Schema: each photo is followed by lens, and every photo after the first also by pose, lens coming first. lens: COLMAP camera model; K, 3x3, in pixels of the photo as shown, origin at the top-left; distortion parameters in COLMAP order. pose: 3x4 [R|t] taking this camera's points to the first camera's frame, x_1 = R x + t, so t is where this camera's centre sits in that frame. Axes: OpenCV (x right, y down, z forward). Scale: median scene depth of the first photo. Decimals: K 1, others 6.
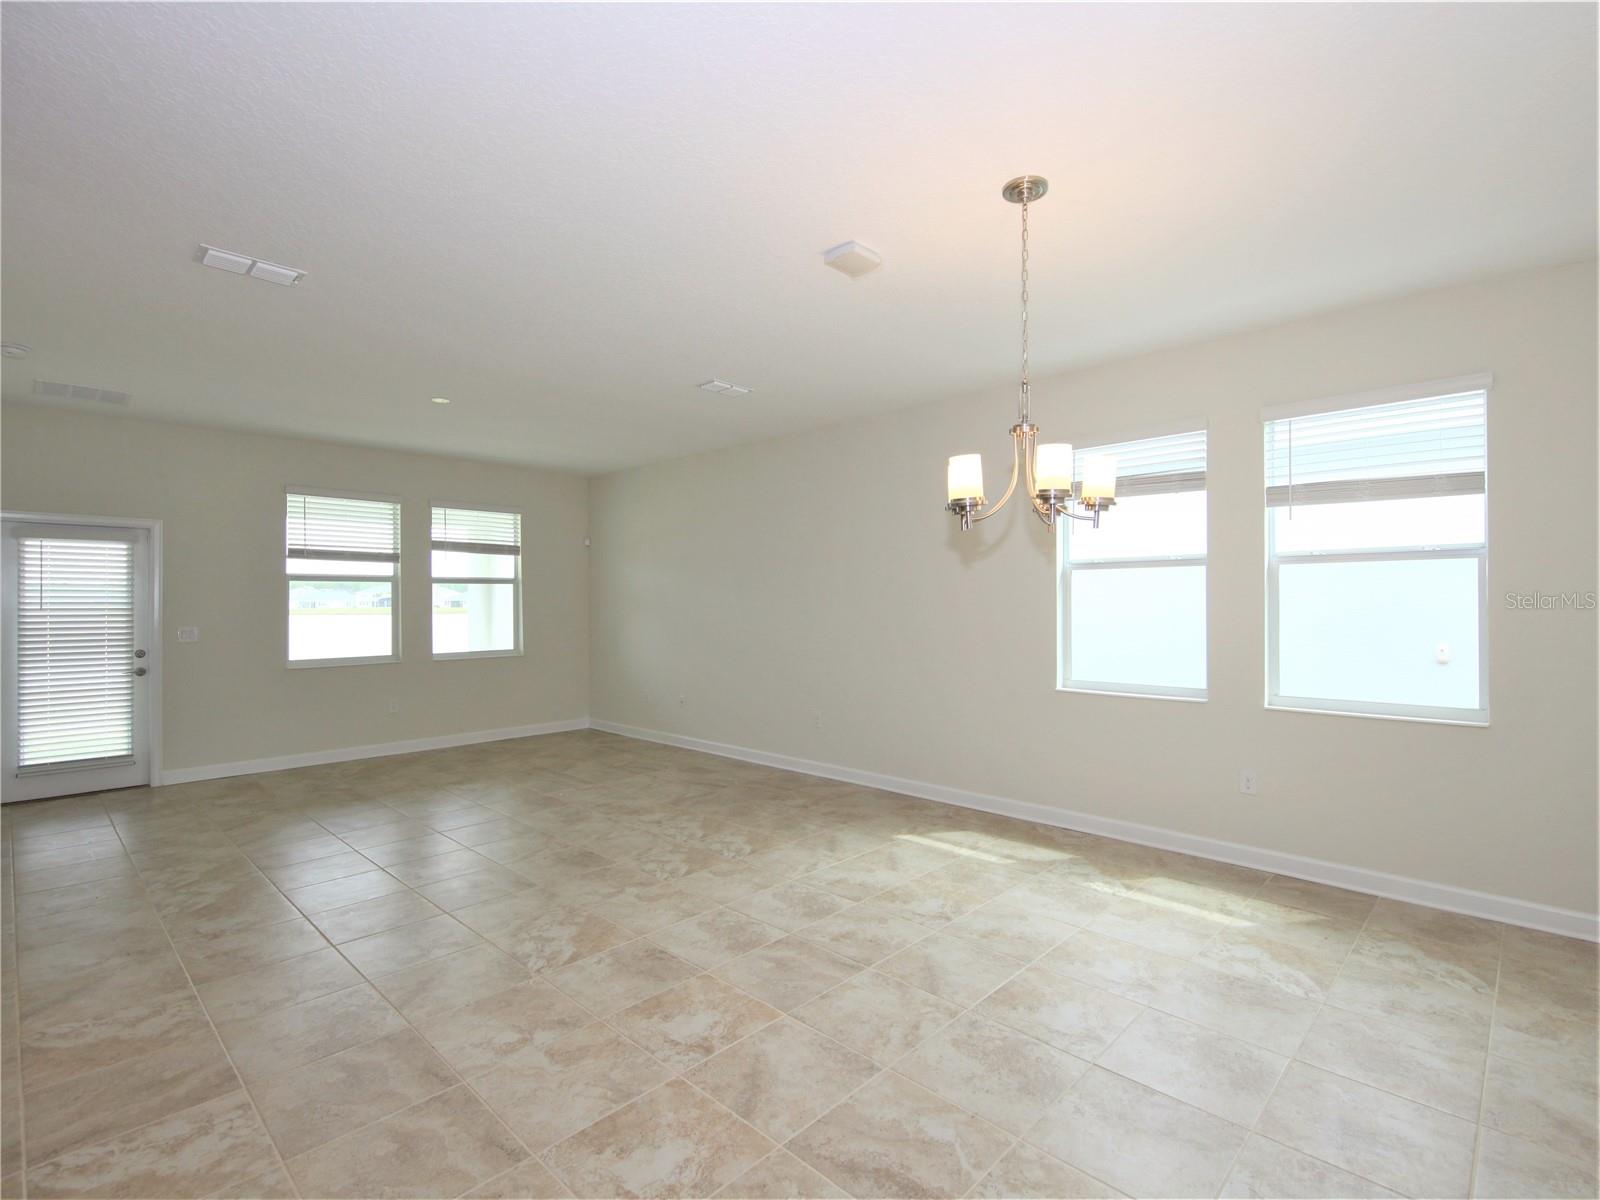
lens RADIAL K [[724.3, 0, 800.0], [0, 724.3, 600.0], [0, 0, 1]] dist [0.022326, -0.008243]
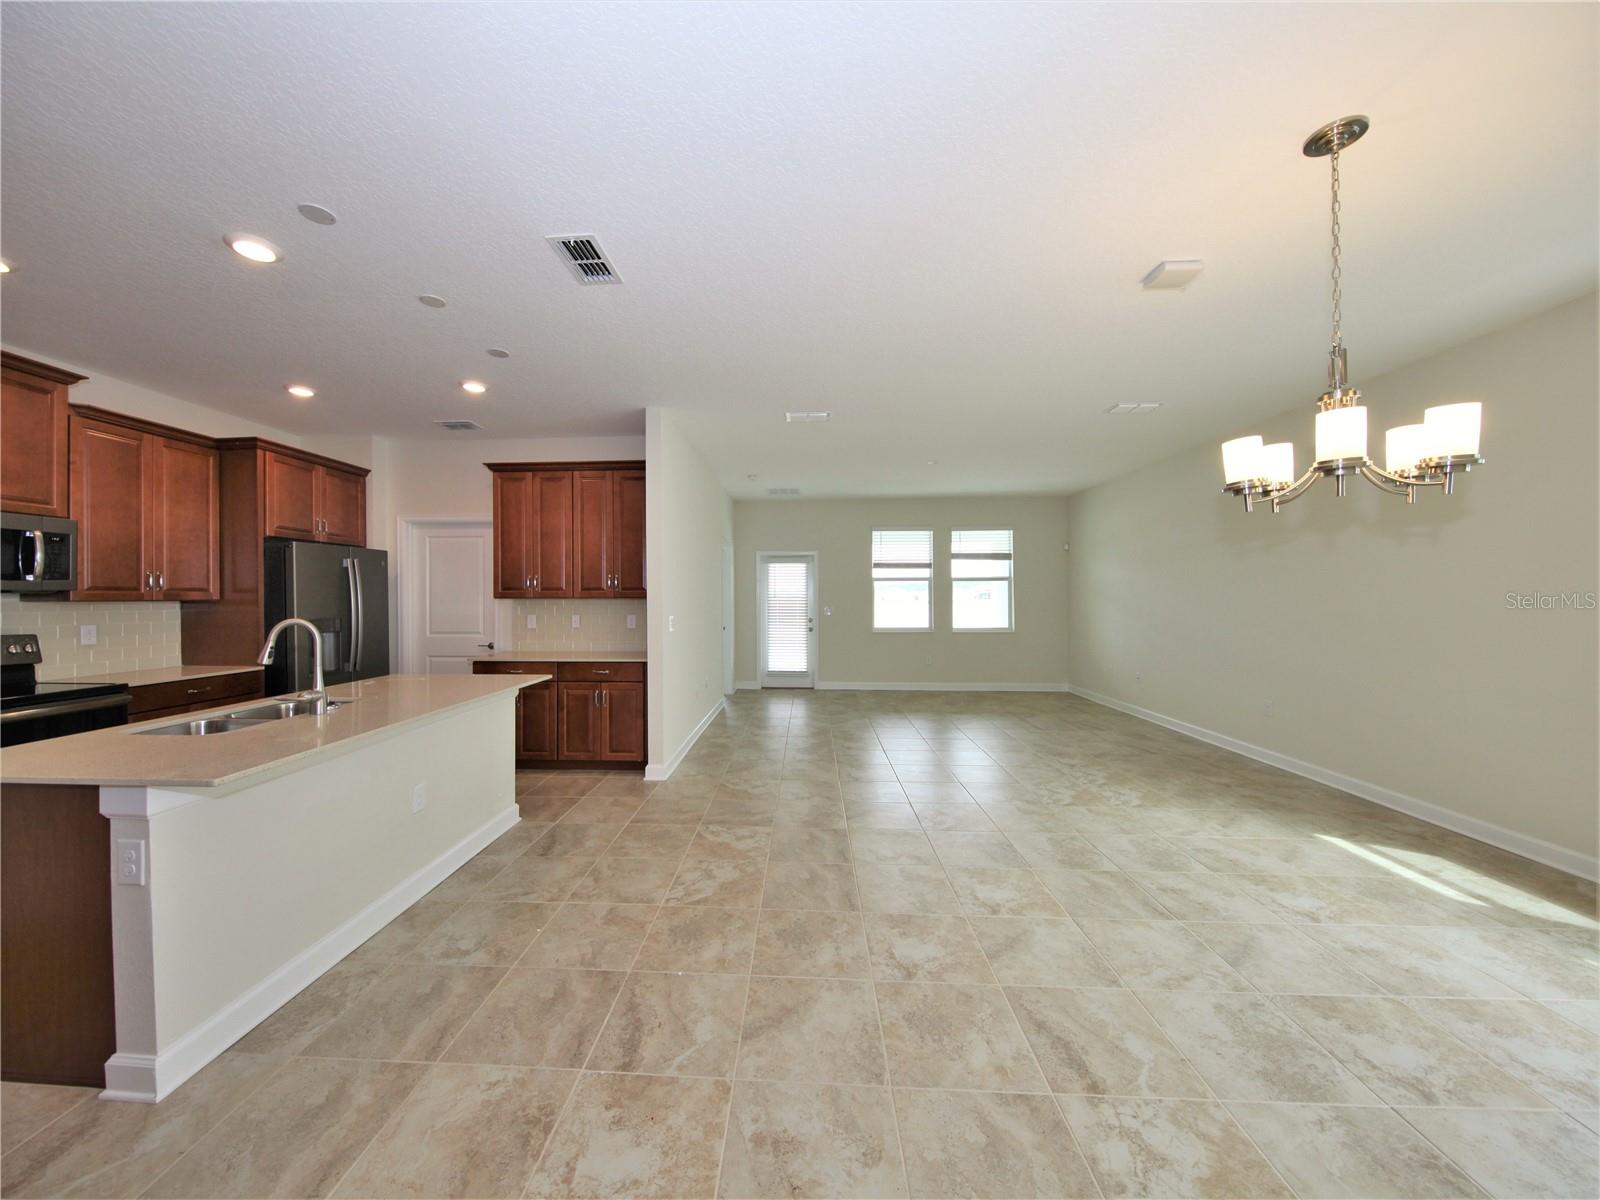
lens RADIAL K [[536.4, 0, 800.0], [0, 536.4, 600.0], [0, 0, 1]] dist [-0.002073, -0.000314]
pose [[0.676224, 0.005770, -0.736673, 0.192375], [0.002416, 0.999947, 0.010049, 0.007470], [0.736692, -0.008575, 0.676174, 0.023847]]
